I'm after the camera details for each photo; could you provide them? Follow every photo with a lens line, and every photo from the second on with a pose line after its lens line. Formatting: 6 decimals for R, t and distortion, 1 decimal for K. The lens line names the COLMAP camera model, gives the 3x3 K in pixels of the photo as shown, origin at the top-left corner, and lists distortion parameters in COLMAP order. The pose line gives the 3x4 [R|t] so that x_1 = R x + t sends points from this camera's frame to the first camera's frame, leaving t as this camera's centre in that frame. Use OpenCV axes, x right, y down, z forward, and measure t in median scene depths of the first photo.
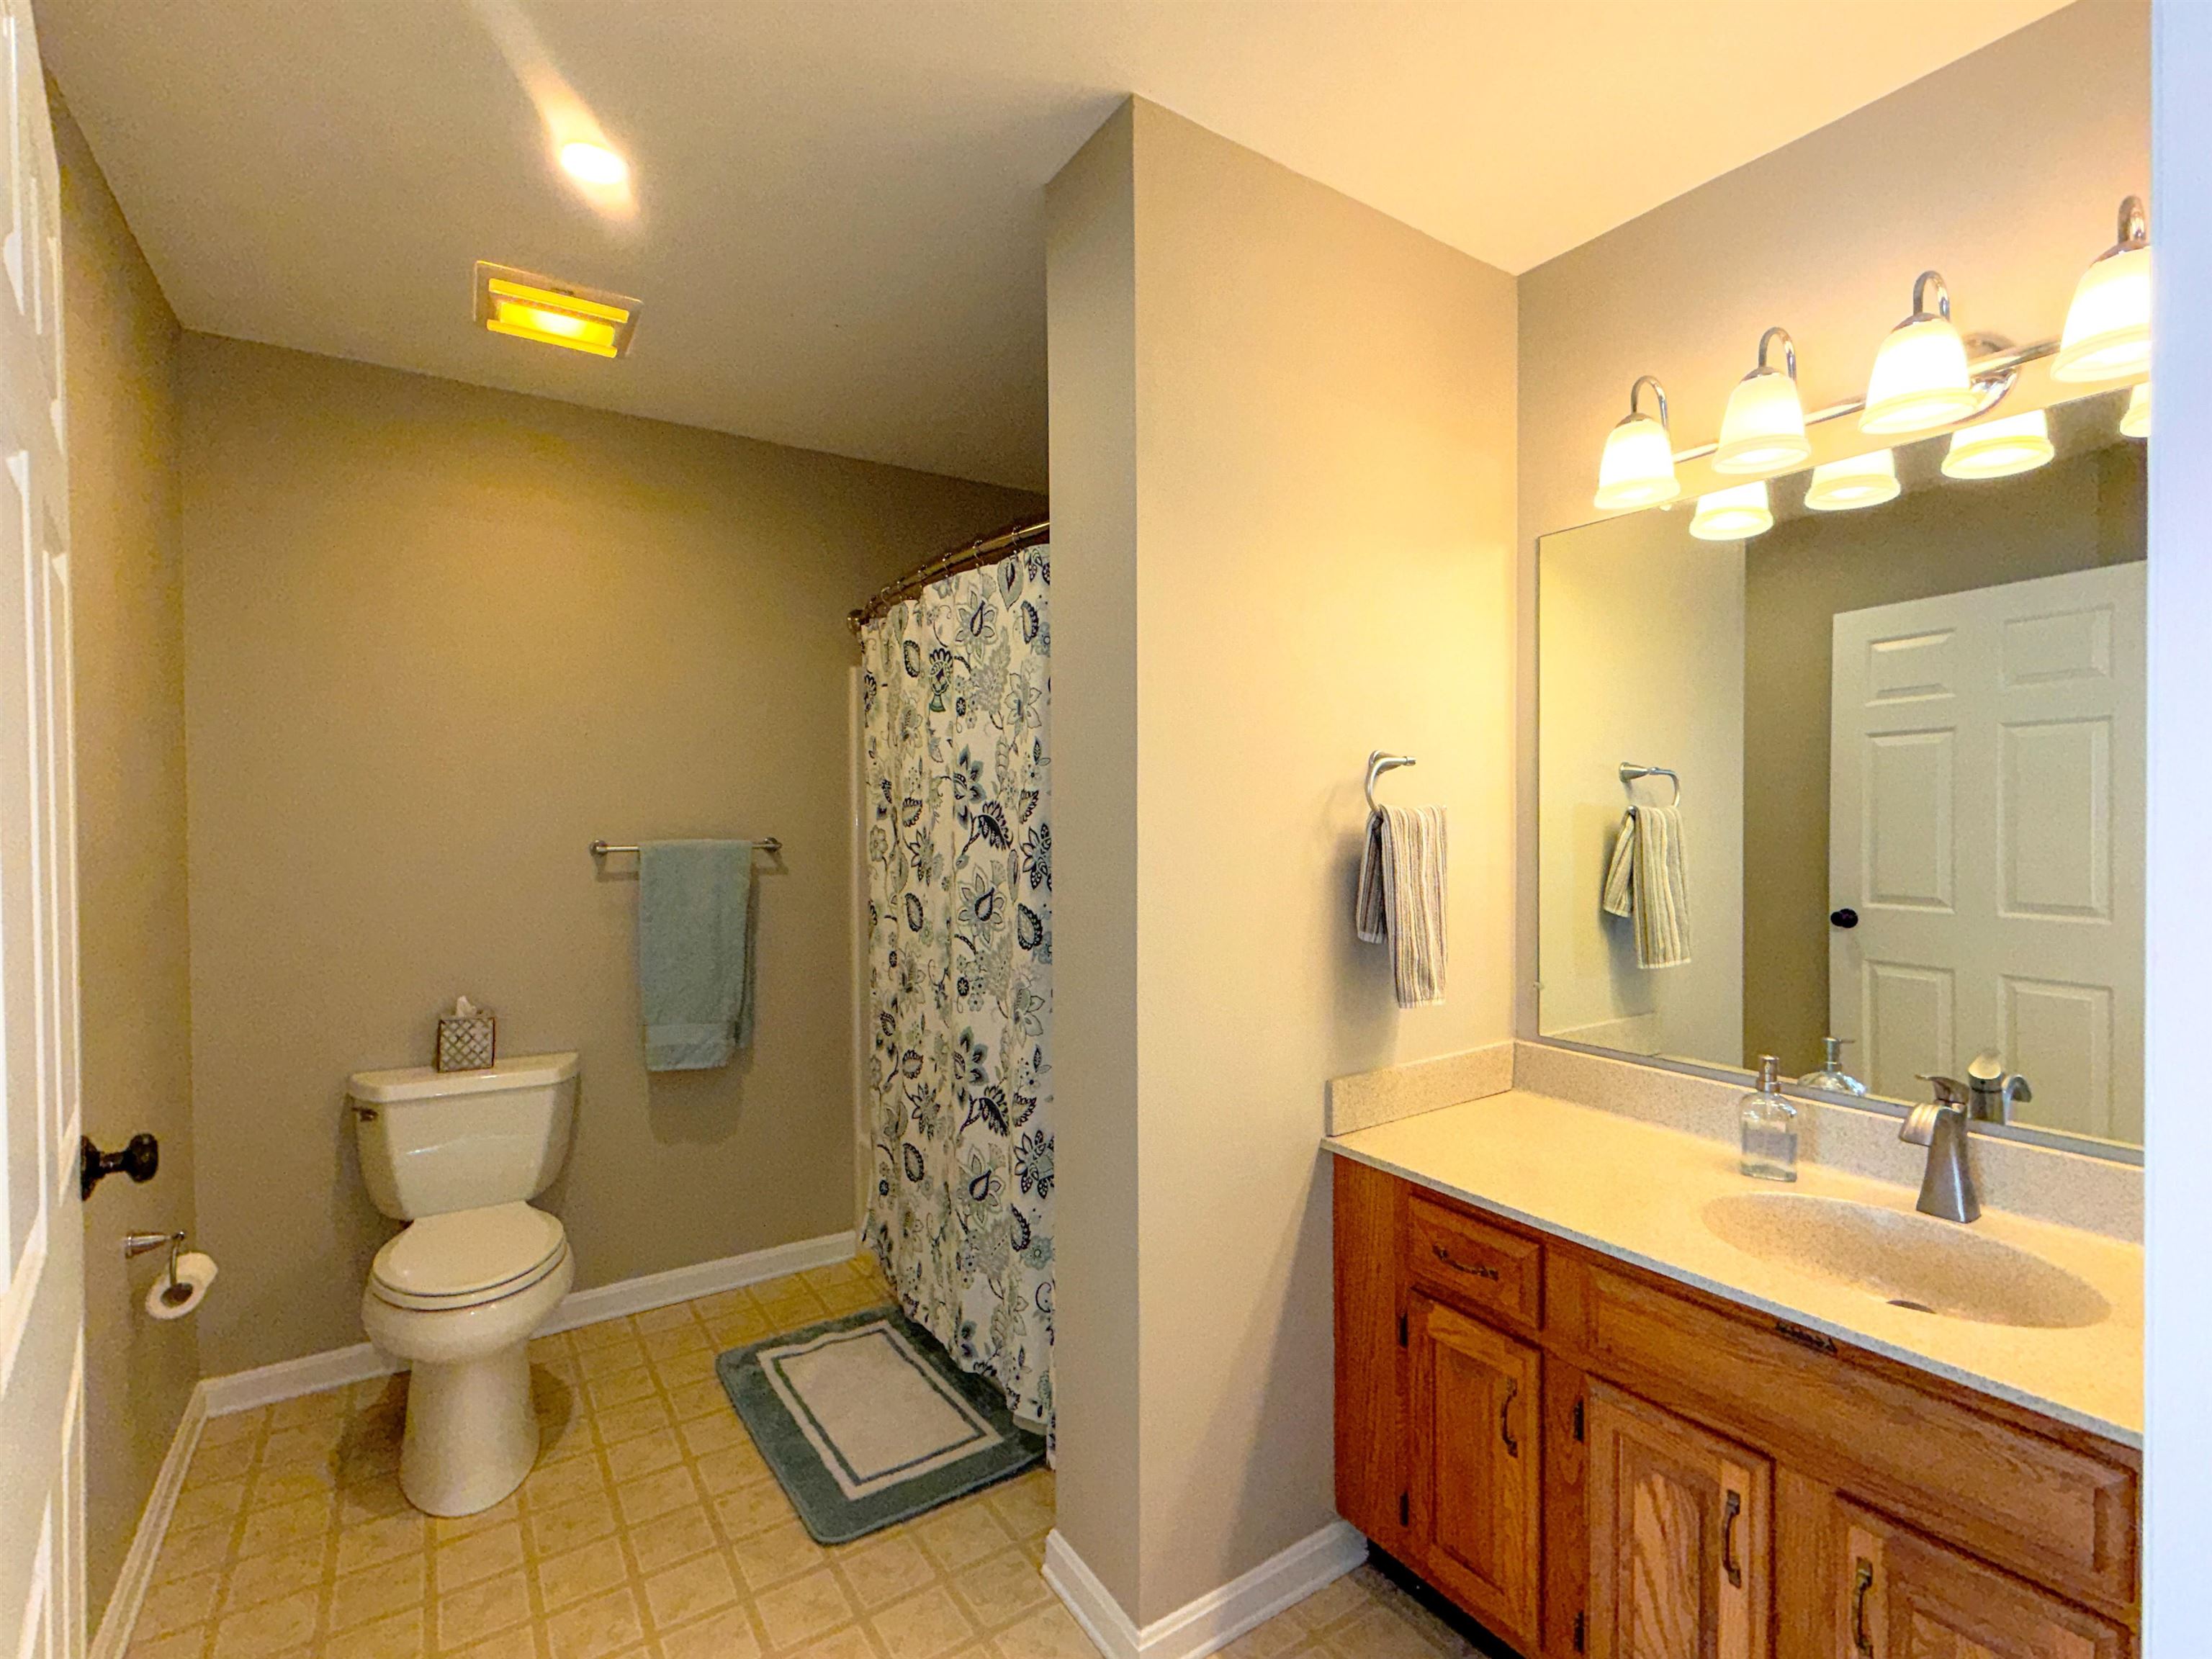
lens RADIAL K [[1018.7, 0, 1106.0], [0, 1018.7, 829.5], [0, 0, 1]] dist [-0.001778, -0.001493]
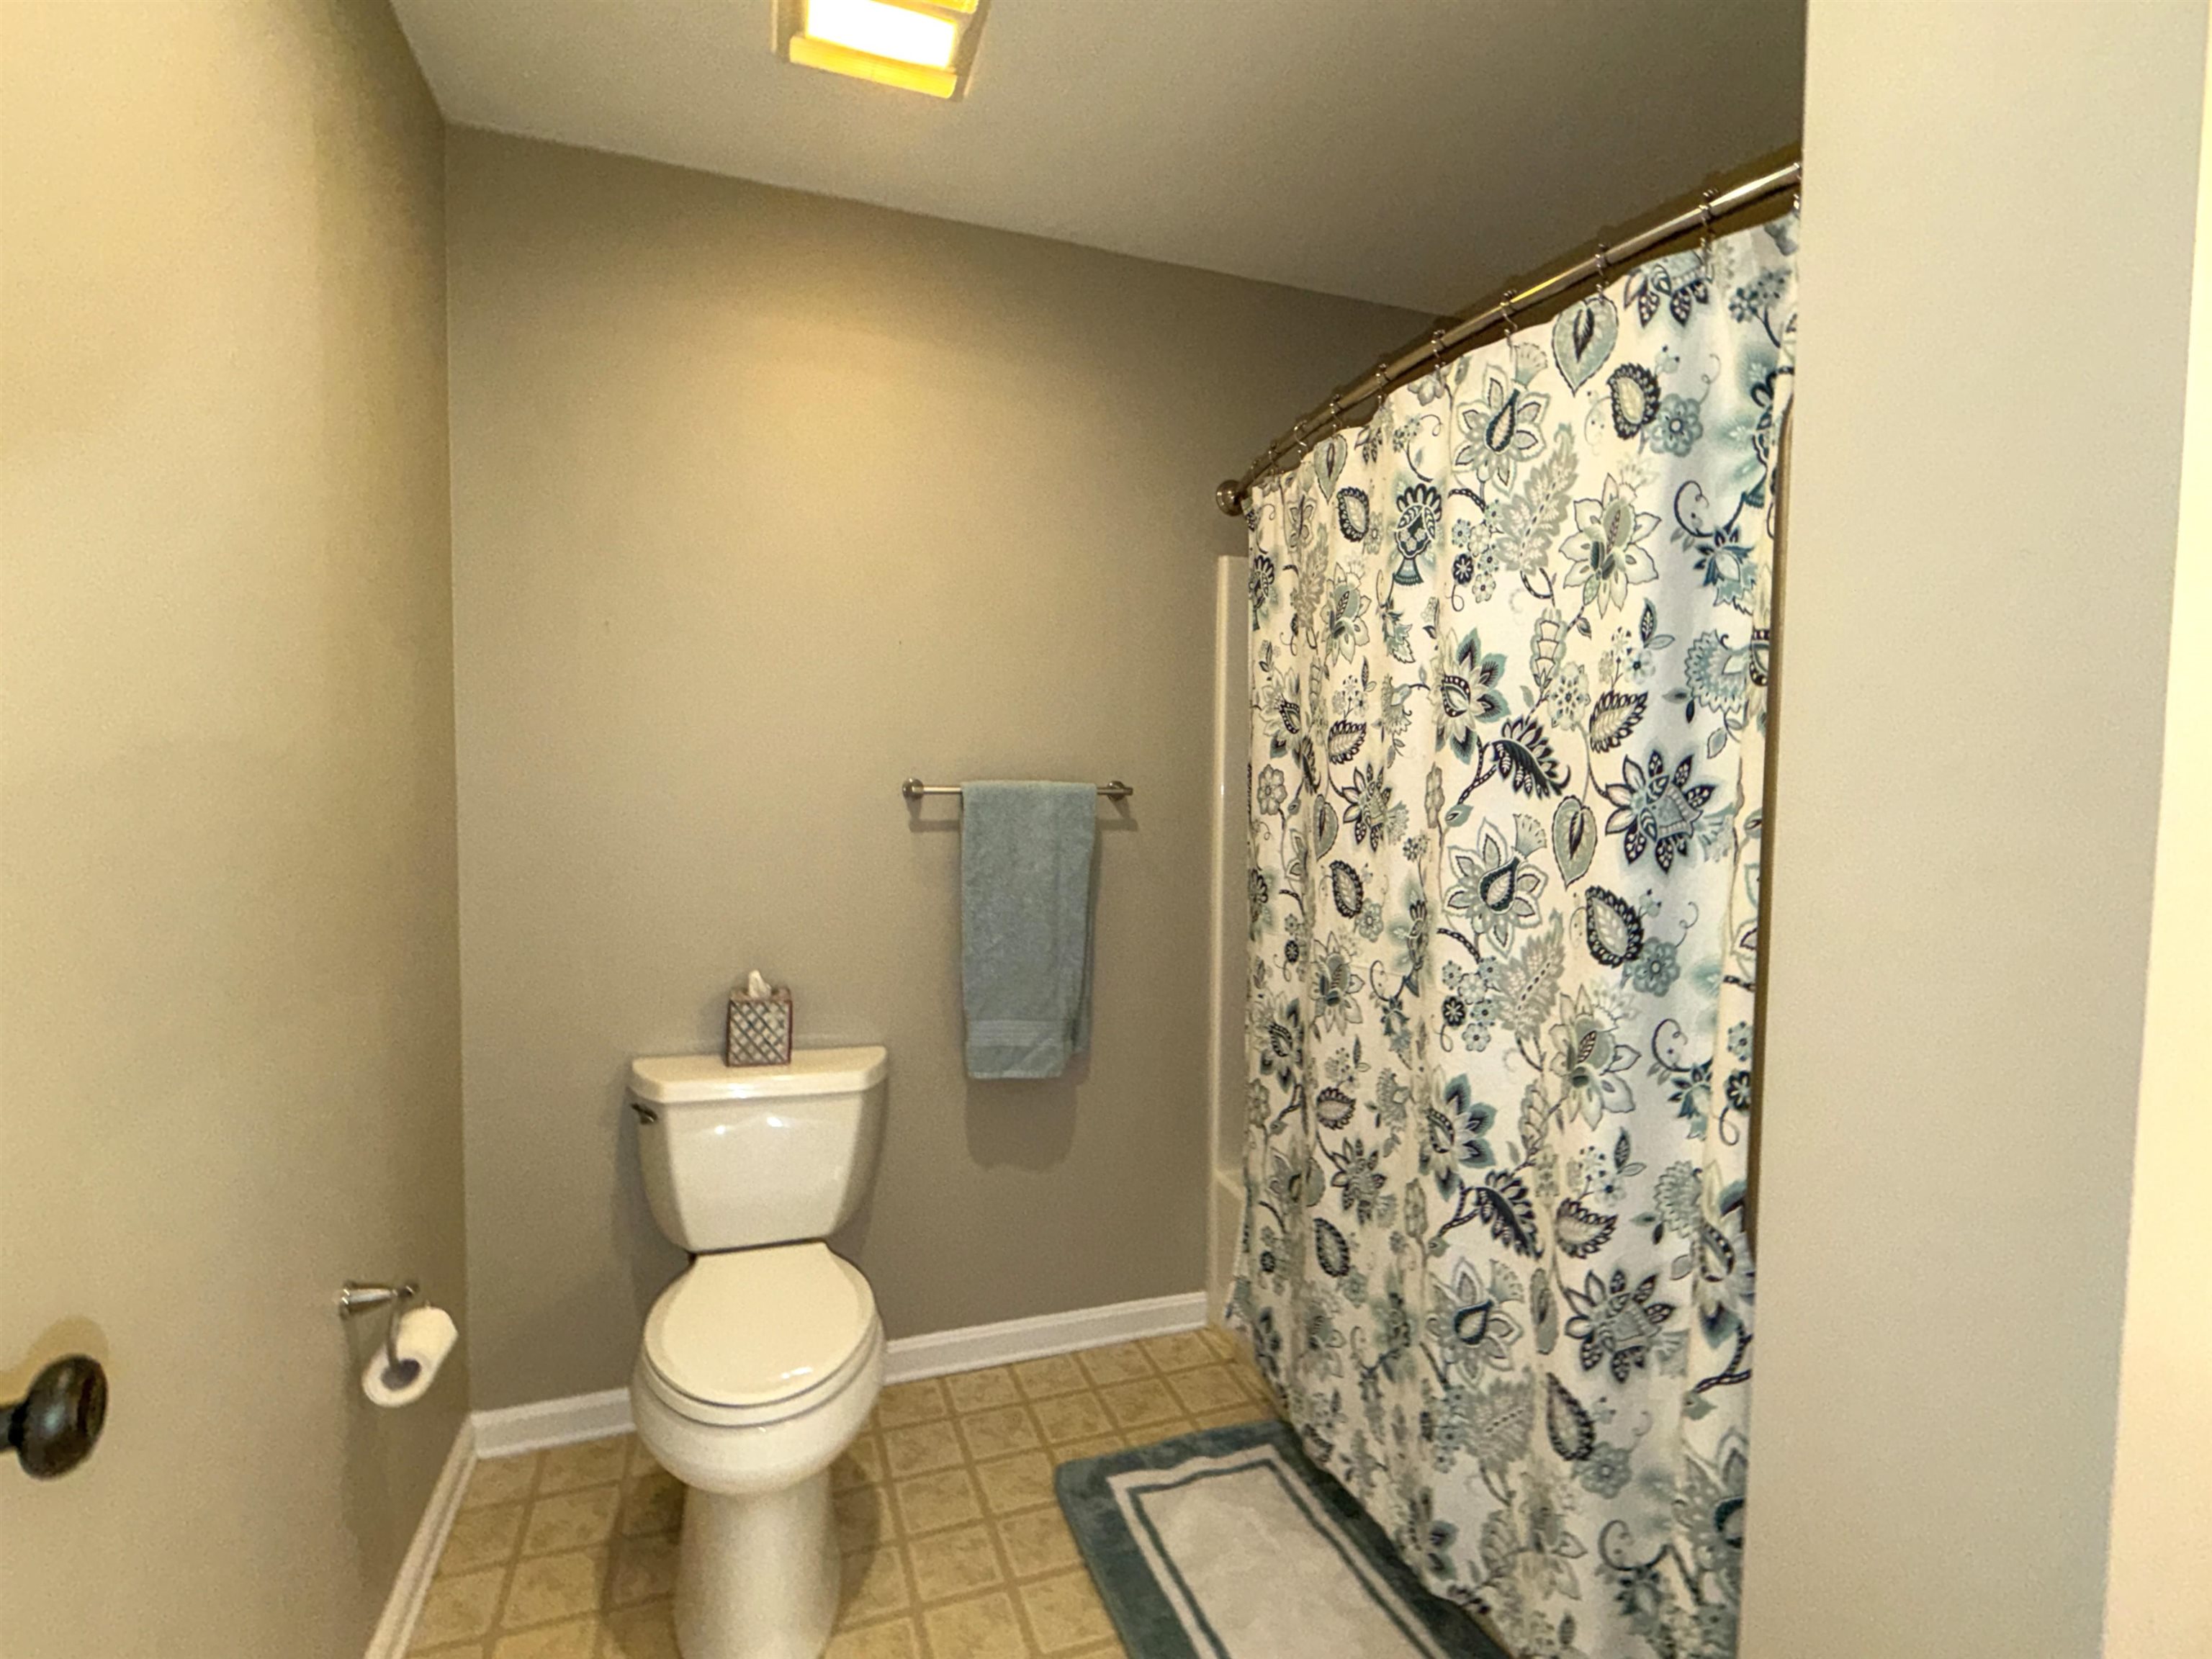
lens RADIAL K [[1031.8, 0, 1106.0], [0, 1031.8, 829.5], [0, 0, 1]] dist [0.000709, 0.000118]
pose [[0.970703, 0.027875, -0.238662, -0.188209], [-0.019777, 0.999147, 0.036259, 0.020243], [0.239469, -0.030477, 0.970426, 0.304461]]
